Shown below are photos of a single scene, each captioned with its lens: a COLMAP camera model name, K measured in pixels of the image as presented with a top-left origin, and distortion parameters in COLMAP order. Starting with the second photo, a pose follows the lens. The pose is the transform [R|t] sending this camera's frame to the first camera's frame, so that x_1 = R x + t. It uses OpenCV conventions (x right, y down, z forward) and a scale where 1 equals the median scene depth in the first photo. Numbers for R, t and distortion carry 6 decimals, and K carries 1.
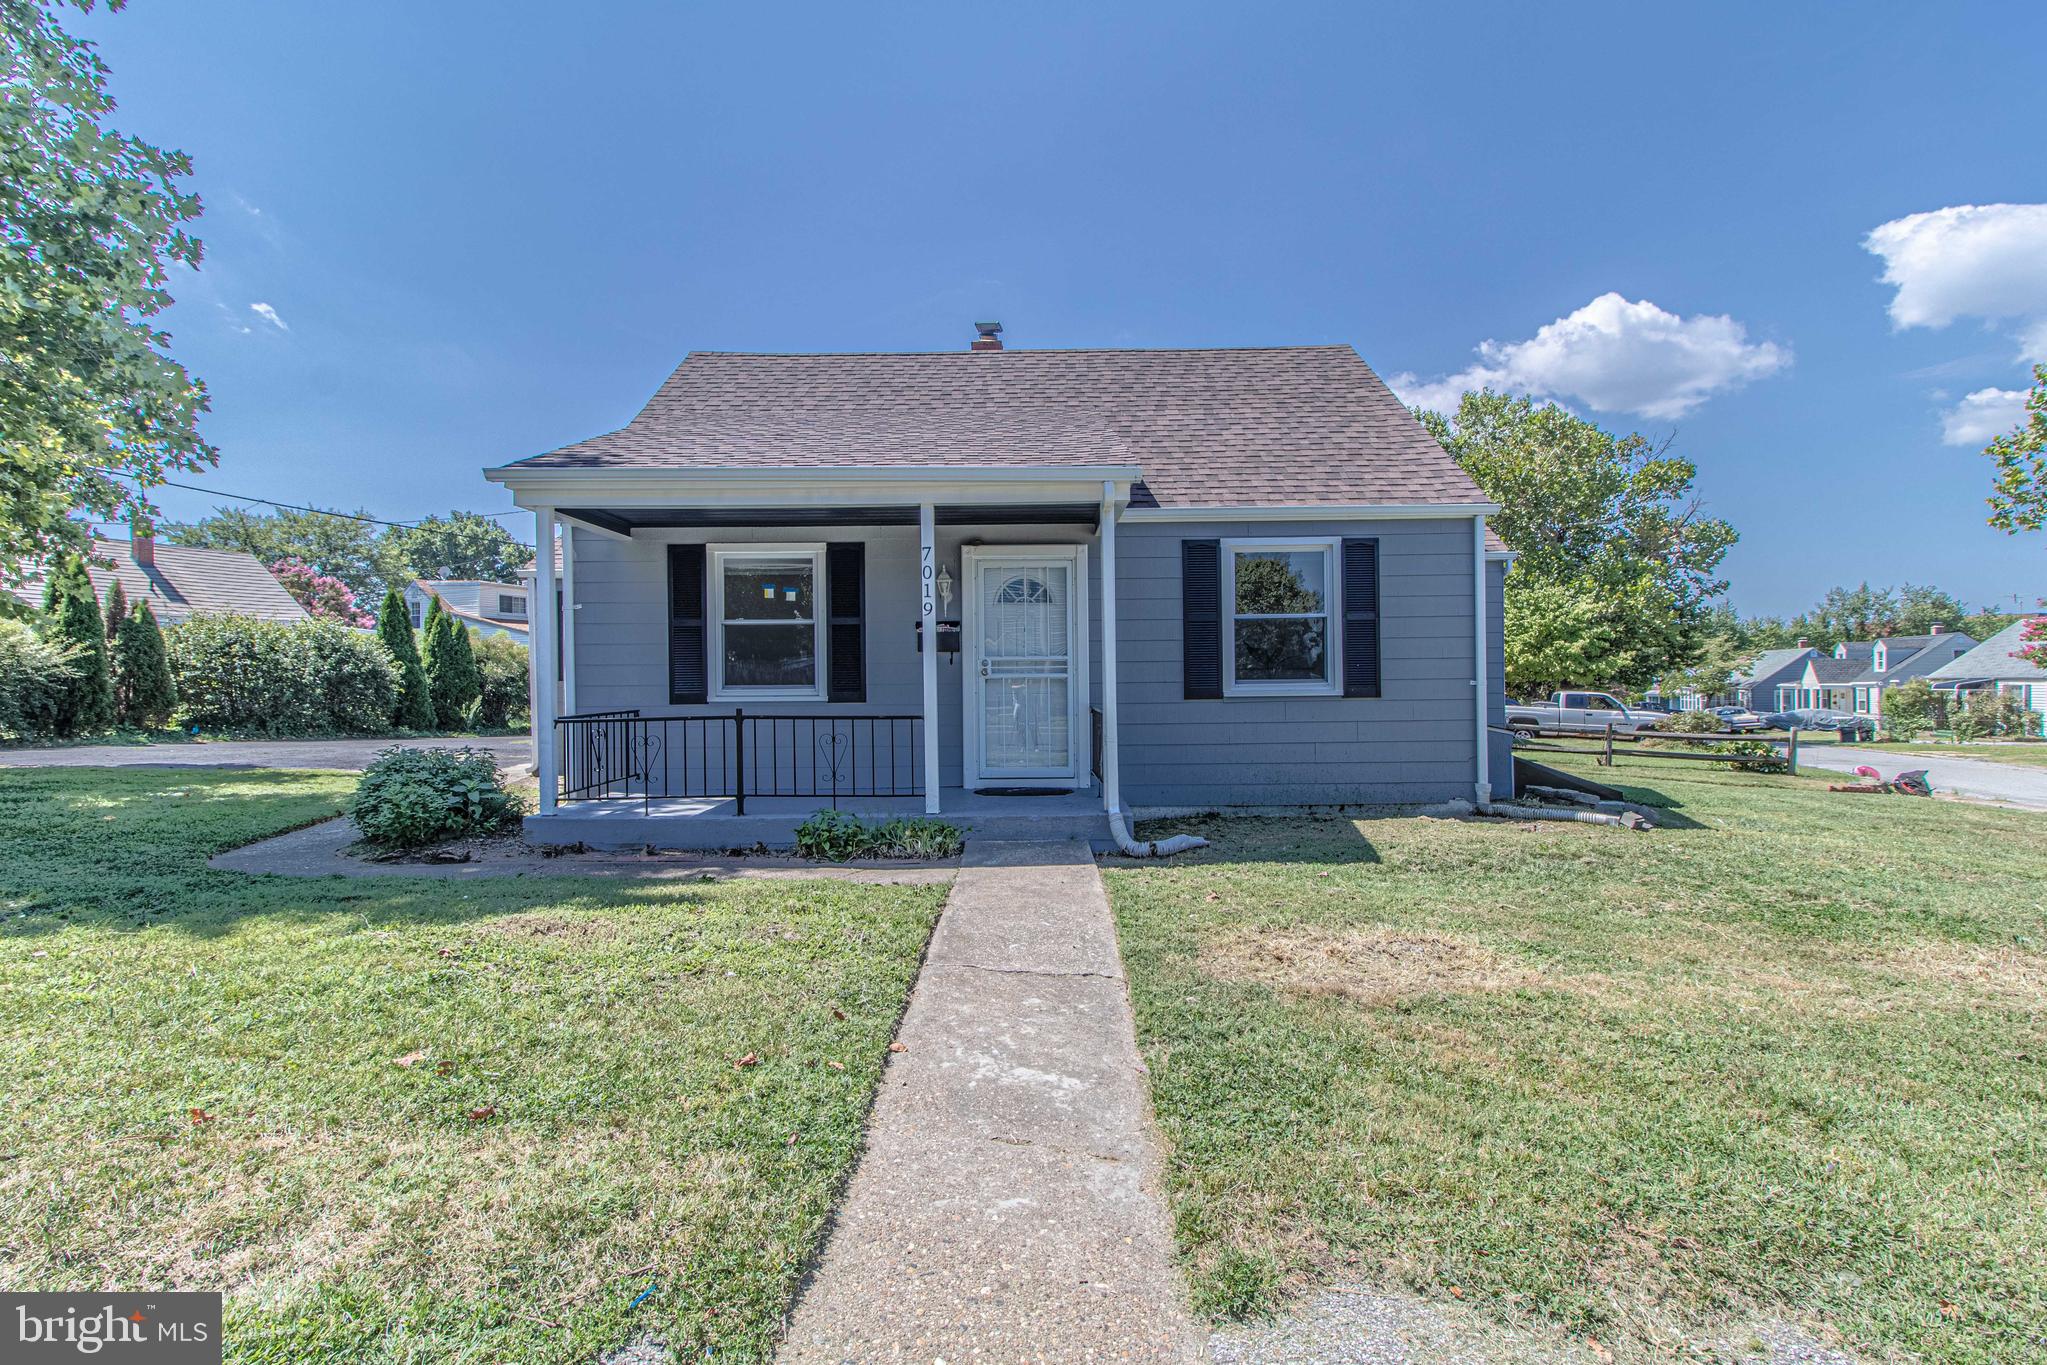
lens RADIAL K [[938.4, 0, 1024.3], [0, 938.4, 685.3], [0, 0, 1]] dist [-0.000554, -0.000637]
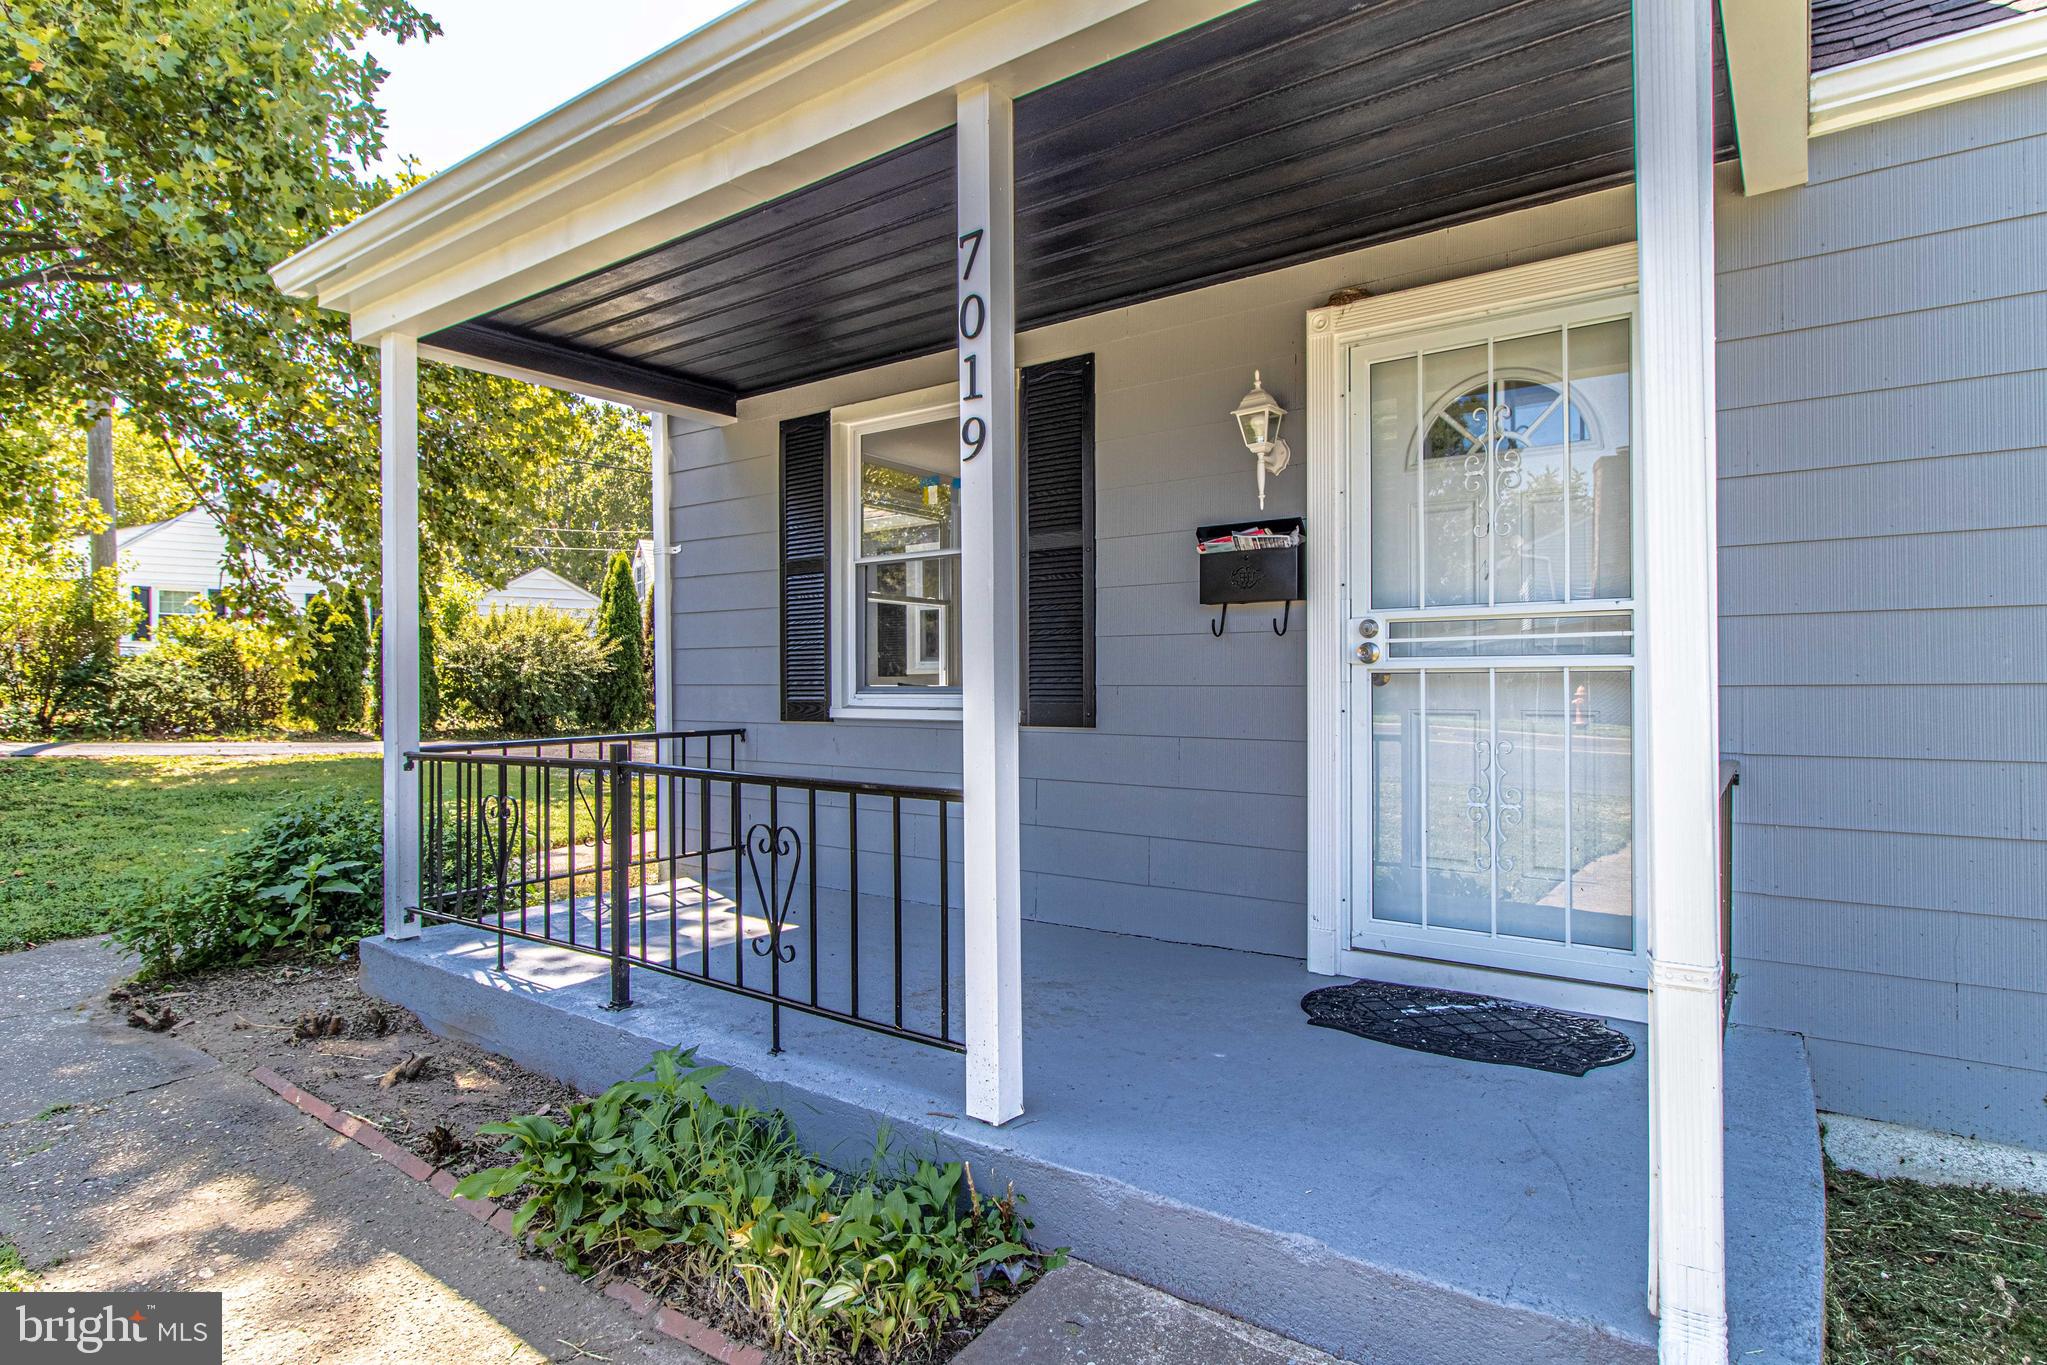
lens RADIAL K [[1070.7, 0, 1023.5], [0, 1070.7, 682.5], [0, 0, 1]] dist [-0.000727, -0.000047]
pose [[0.815189, 0.004015, -0.579182, 0.086394], [-0.002322, 0.999991, 0.003664, -0.004362], [0.579191, -0.001642, 0.815190, 0.591775]]
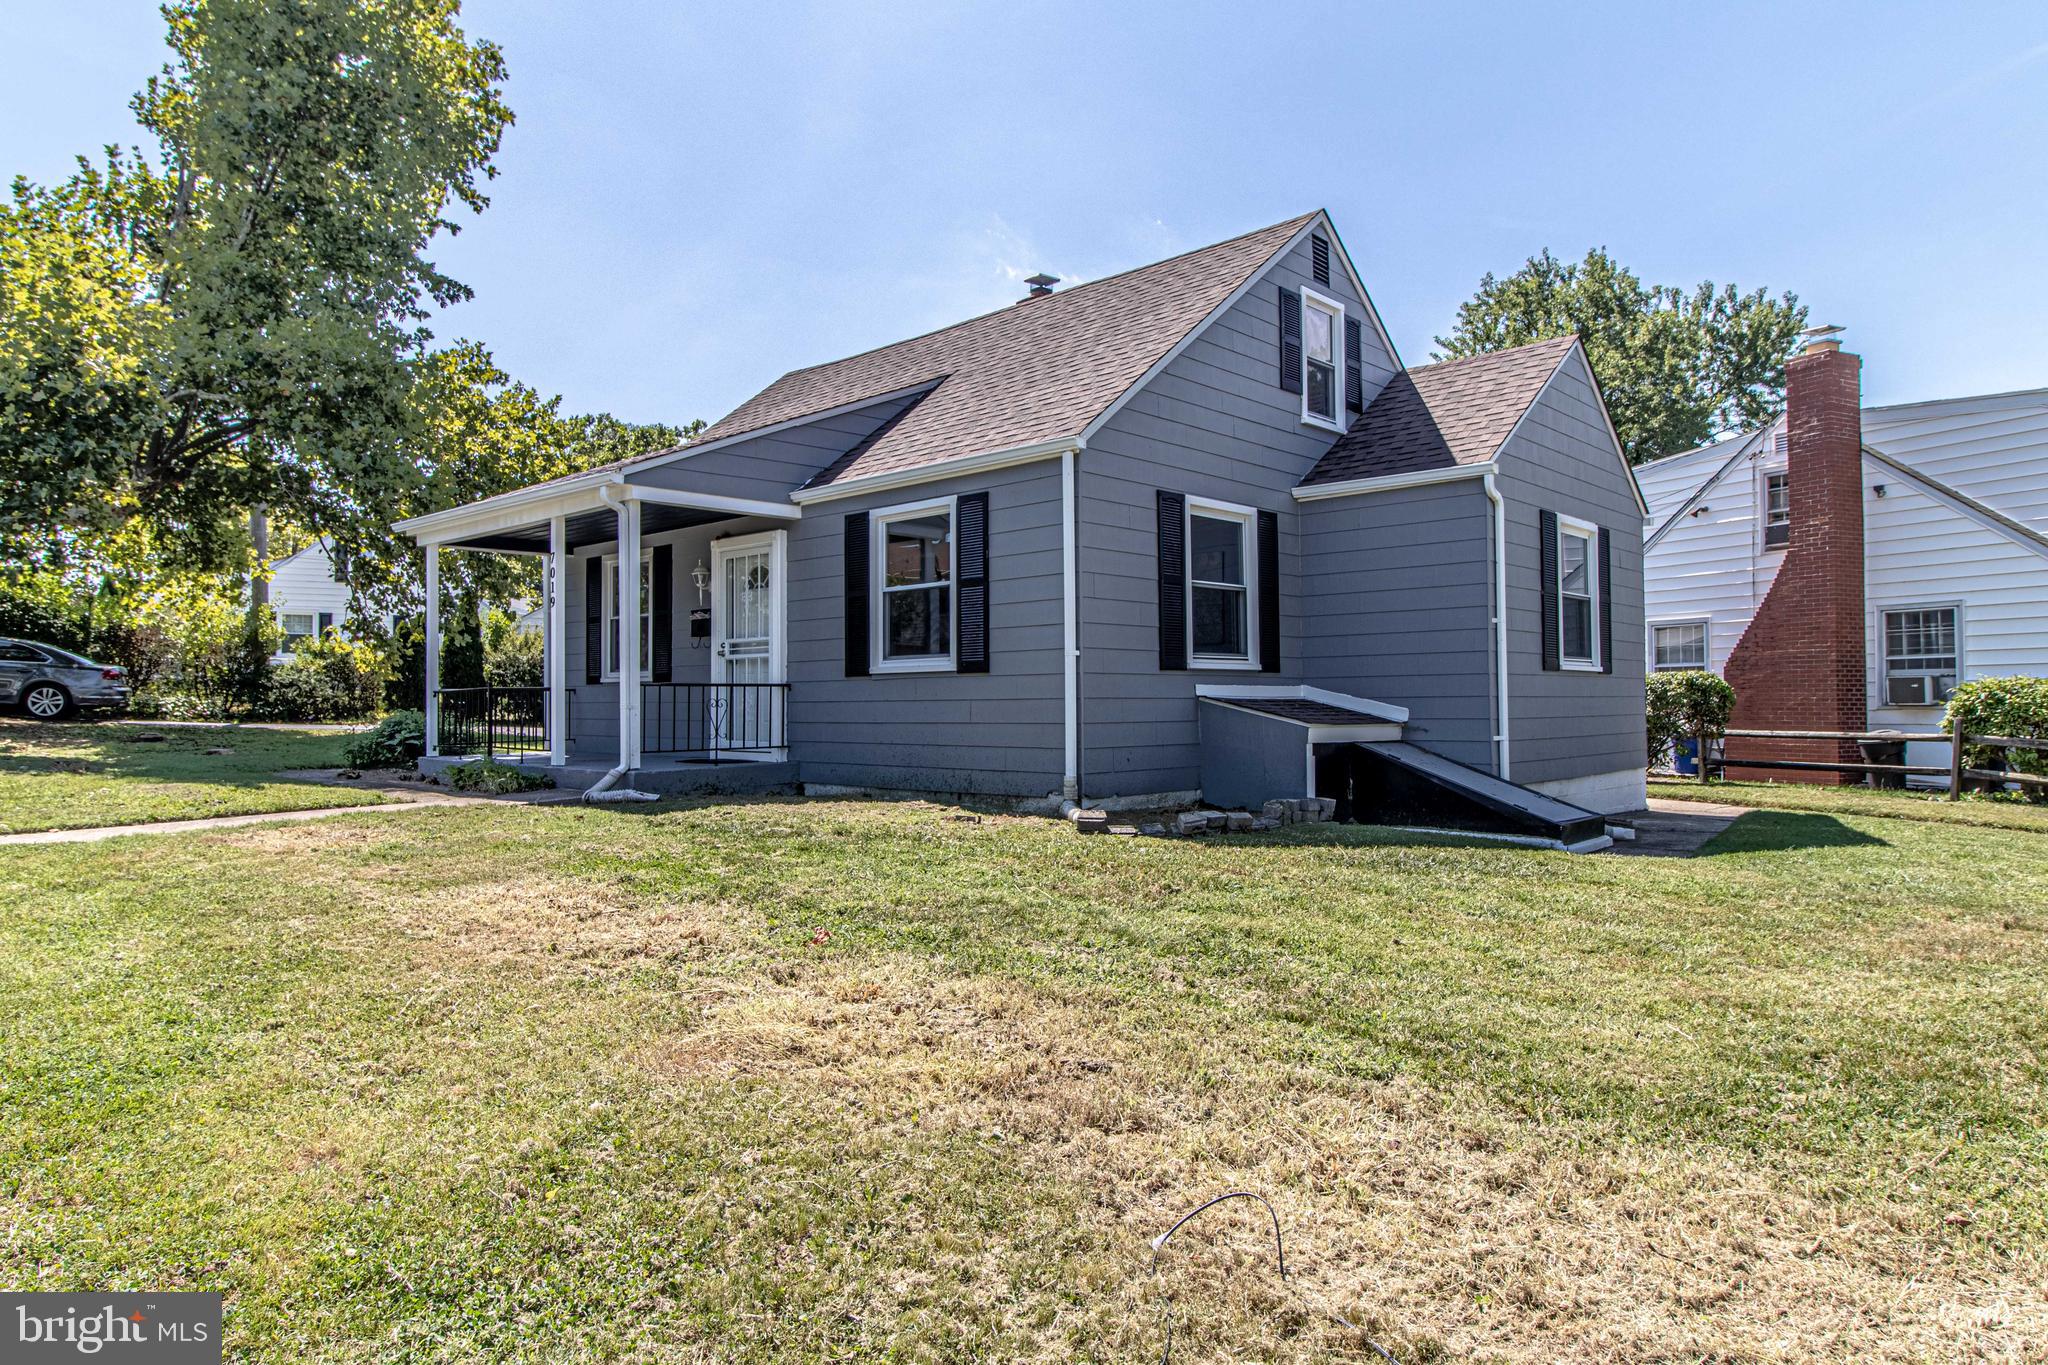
lens RADIAL K [[1254.4, 0, 1024.0], [0, 1254.4, 682.5], [0, 0, 1]] dist [-0.000261, 0.000004]
pose [[0.738727, -0.007151, -0.673966, 1.193042], [0.000498, 0.999949, -0.010064, 0.034037], [0.674004, 0.007099, 0.738694, 0.157939]]
